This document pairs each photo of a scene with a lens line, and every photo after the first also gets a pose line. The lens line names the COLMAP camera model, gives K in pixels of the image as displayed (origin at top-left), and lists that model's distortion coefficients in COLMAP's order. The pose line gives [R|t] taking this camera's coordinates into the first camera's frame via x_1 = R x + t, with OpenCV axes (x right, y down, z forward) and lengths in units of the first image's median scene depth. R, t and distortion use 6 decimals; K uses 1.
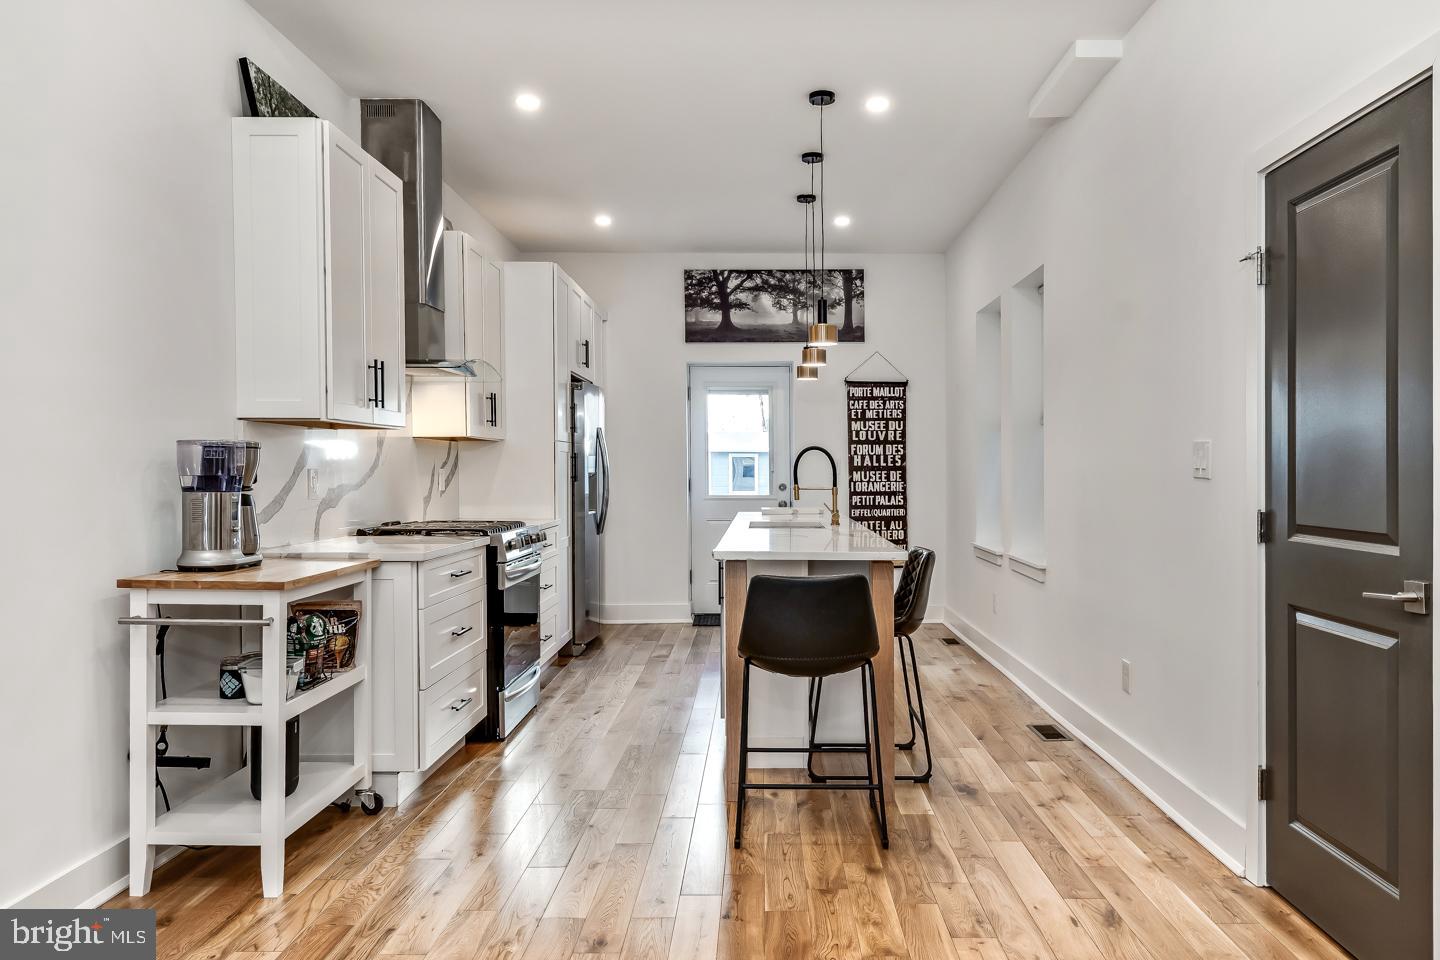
lens RADIAL K [[922.6, 0, 758.6], [0, 922.6, 481.5], [0, 0, 1]] dist [0.002846, -0.000912]
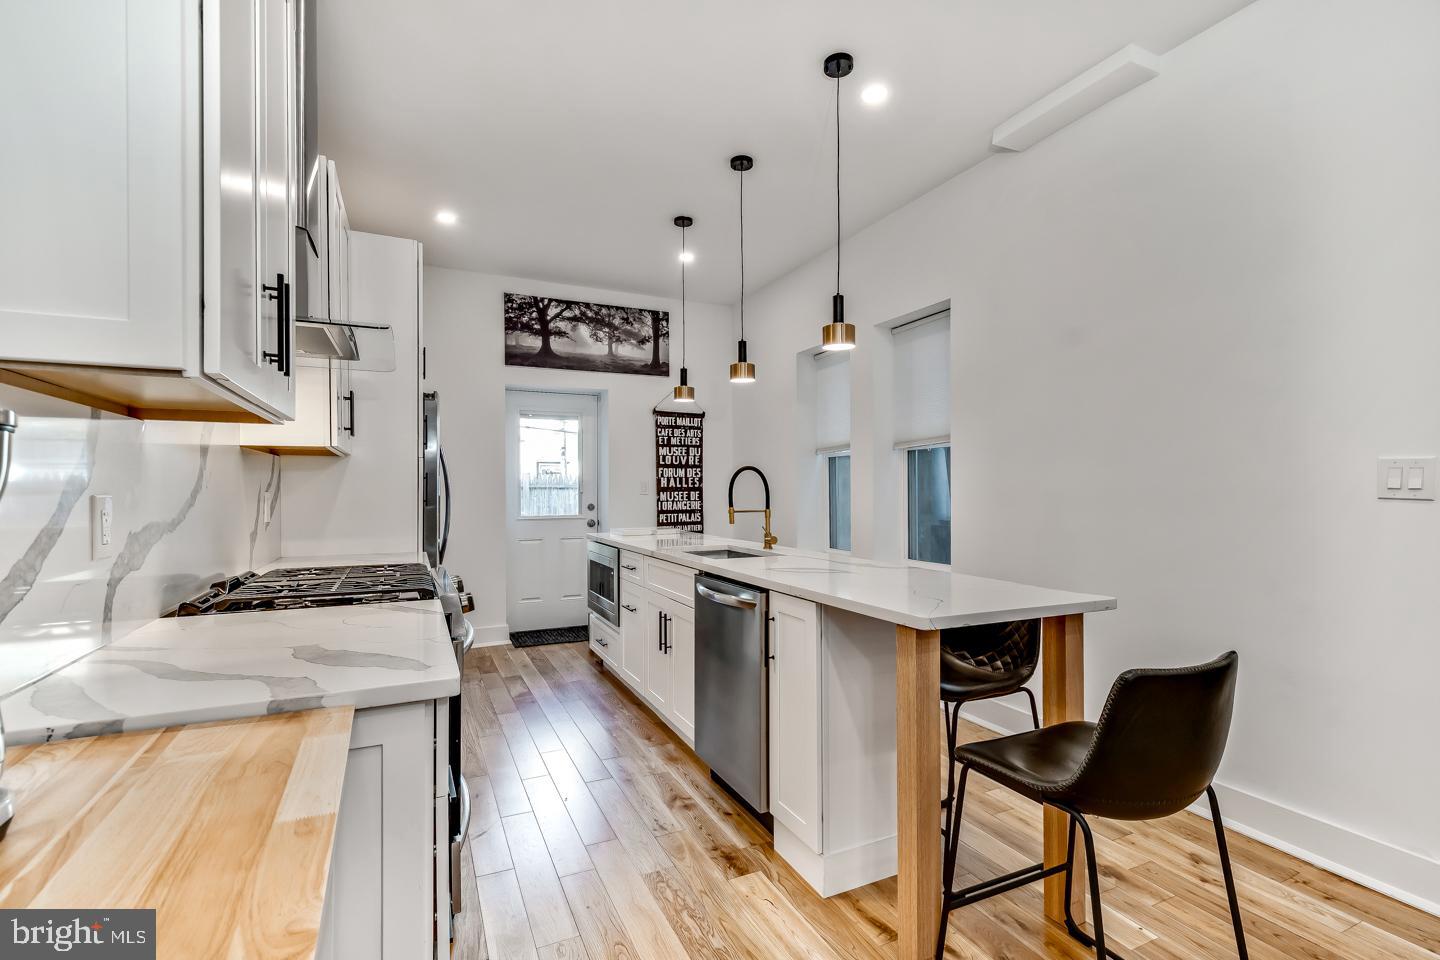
lens RADIAL K [[615.6, 0, 671.8], [0, 615.6, 488.6], [0, 0, 1]] dist [-0.001639, -0.000177]
pose [[0.918886, -0.000812, 0.394523, -0.178174], [0.006067, 0.999909, -0.012073, -0.005990], [-0.394477, 0.013488, 0.918807, 0.312347]]
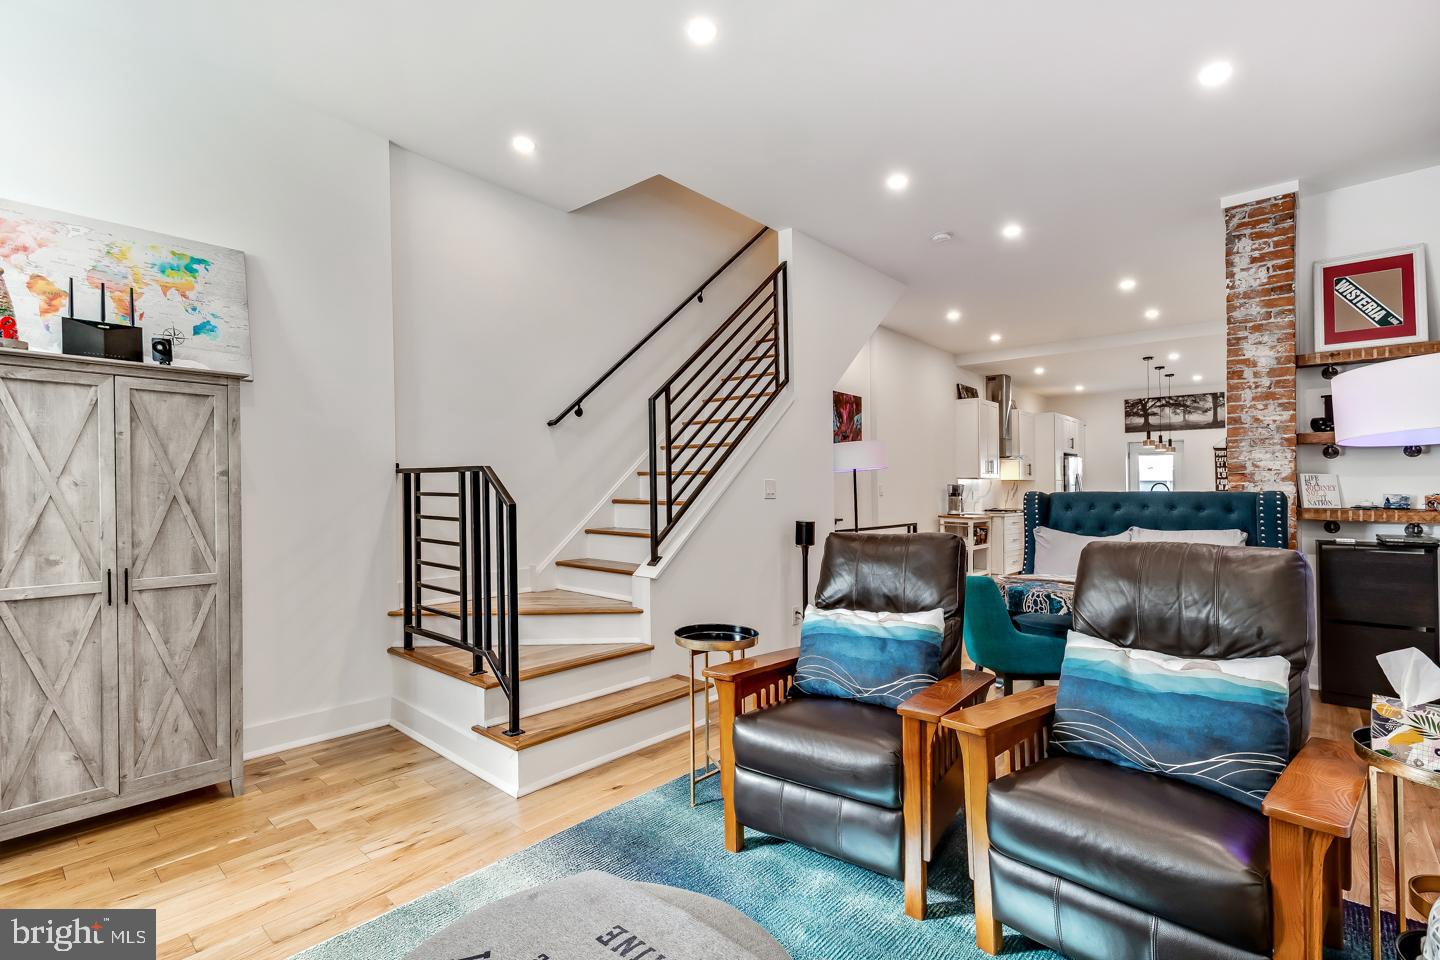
lens RADIAL K [[648.9, 0, 770.5], [0, 648.9, 481.7], [0, 0, 1]] dist [-0.001761, -0.000377]
pose [[0.768287, -0.002854, -0.640099, 0.256944], [-0.010591, 0.999797, -0.017169, -0.000583], [0.640018, 0.019970, 0.768100, -0.707524]]
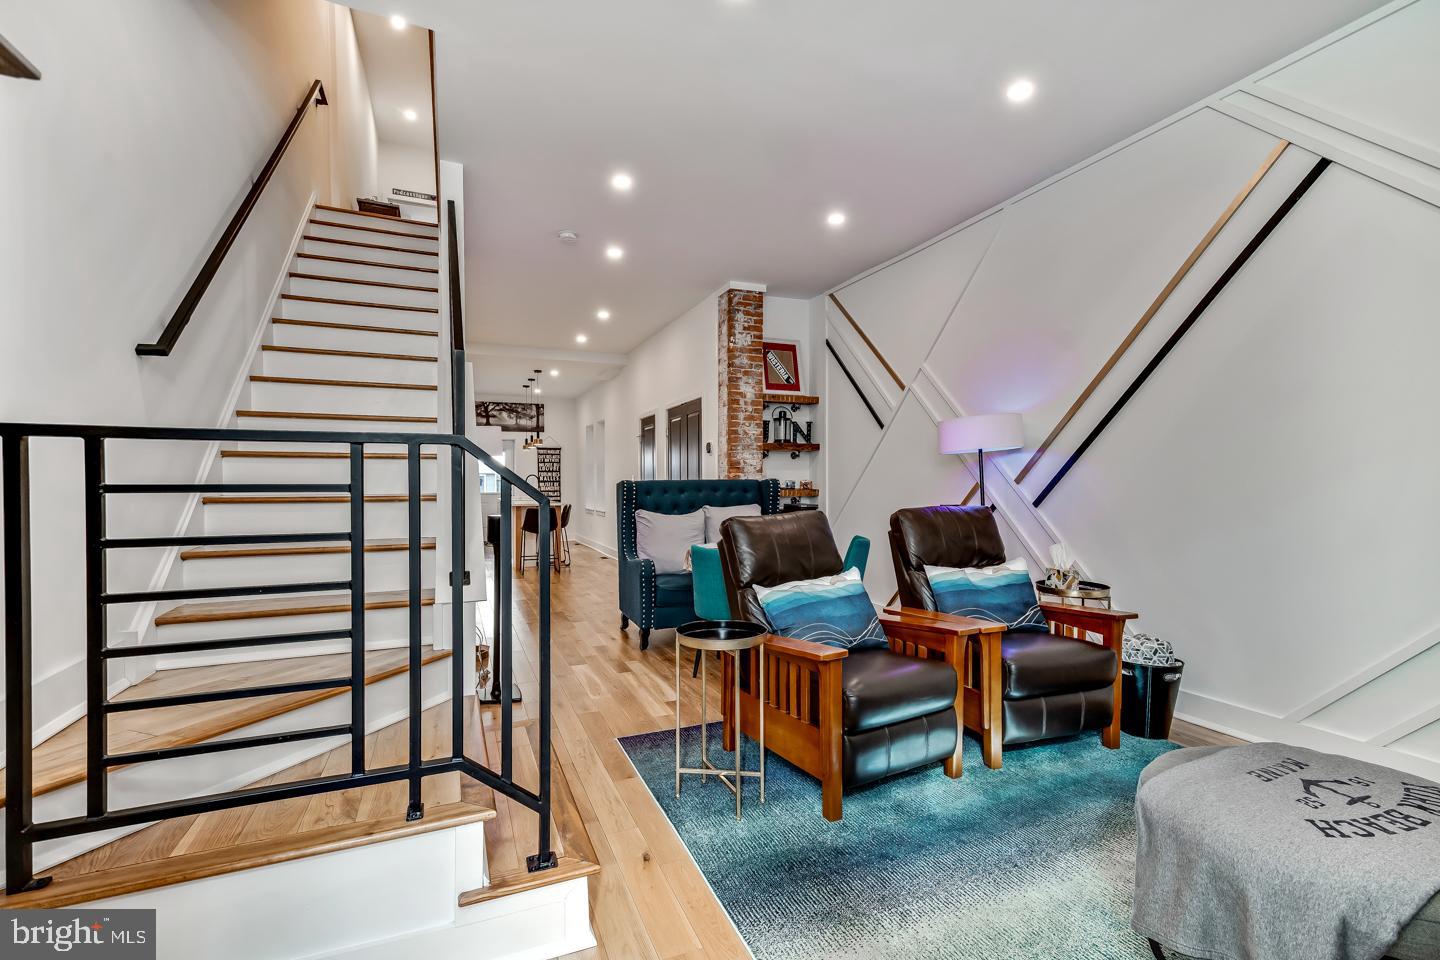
lens RADIAL K [[617.9, 0, 684.1], [0, 617.9, 475.3], [0, 0, 1]] dist [0.000779, 0.000132]
pose [[0.932643, 0.001822, 0.360795, -0.142803], [0.005454, 0.999802, -0.019147, 0.003564], [-0.360758, 0.019825, 0.932449, -0.742915]]
